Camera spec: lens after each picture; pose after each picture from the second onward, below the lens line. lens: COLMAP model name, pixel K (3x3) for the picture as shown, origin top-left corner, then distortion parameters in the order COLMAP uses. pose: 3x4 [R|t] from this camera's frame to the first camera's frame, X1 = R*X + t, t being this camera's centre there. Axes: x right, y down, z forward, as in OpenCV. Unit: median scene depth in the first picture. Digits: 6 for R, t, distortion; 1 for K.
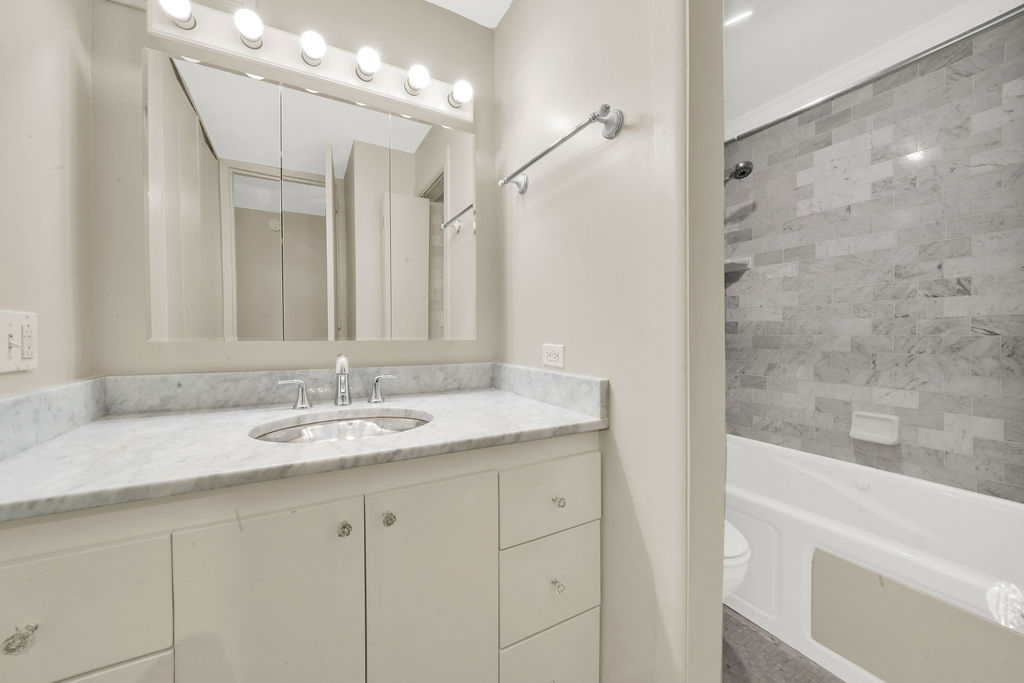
lens RADIAL K [[387.8, 0, 509.1], [0, 387.8, 338.9], [0, 0, 1]] dist [0.007136, -0.003307]
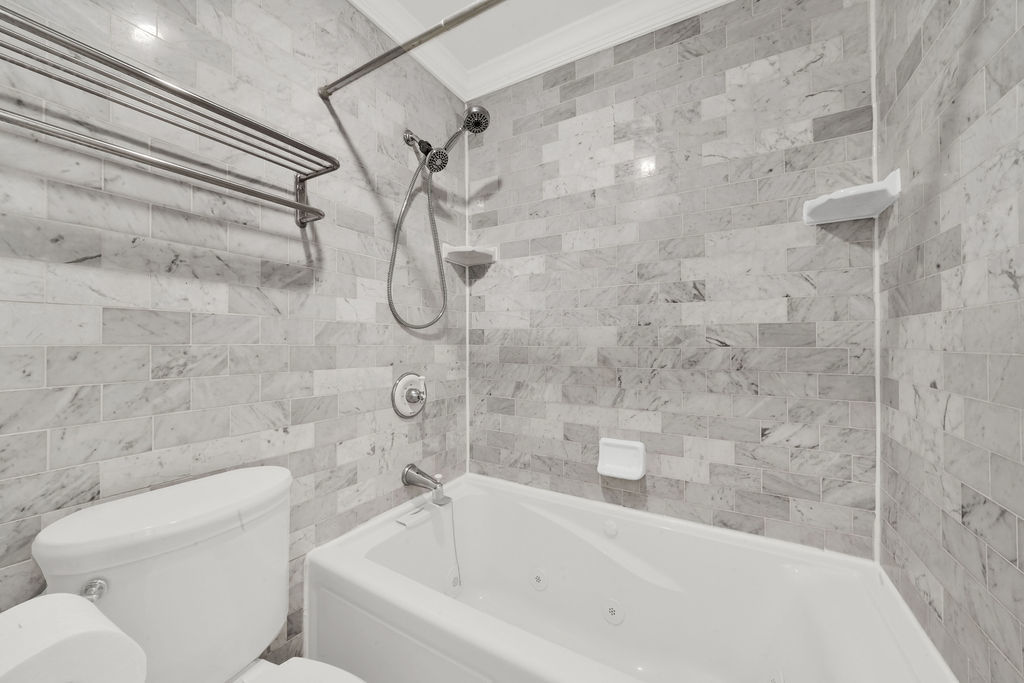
lens RADIAL K [[387.8, 0, 509.1], [0, 387.8, 339.8], [0, 0, 1]] dist [0.007136, -0.003307]
pose [[0.850125, 0.000123, 0.526580, 0.297740], [0.009362, 0.999838, -0.015349, -0.013260], [-0.526497, 0.017979, 0.849987, 0.416811]]
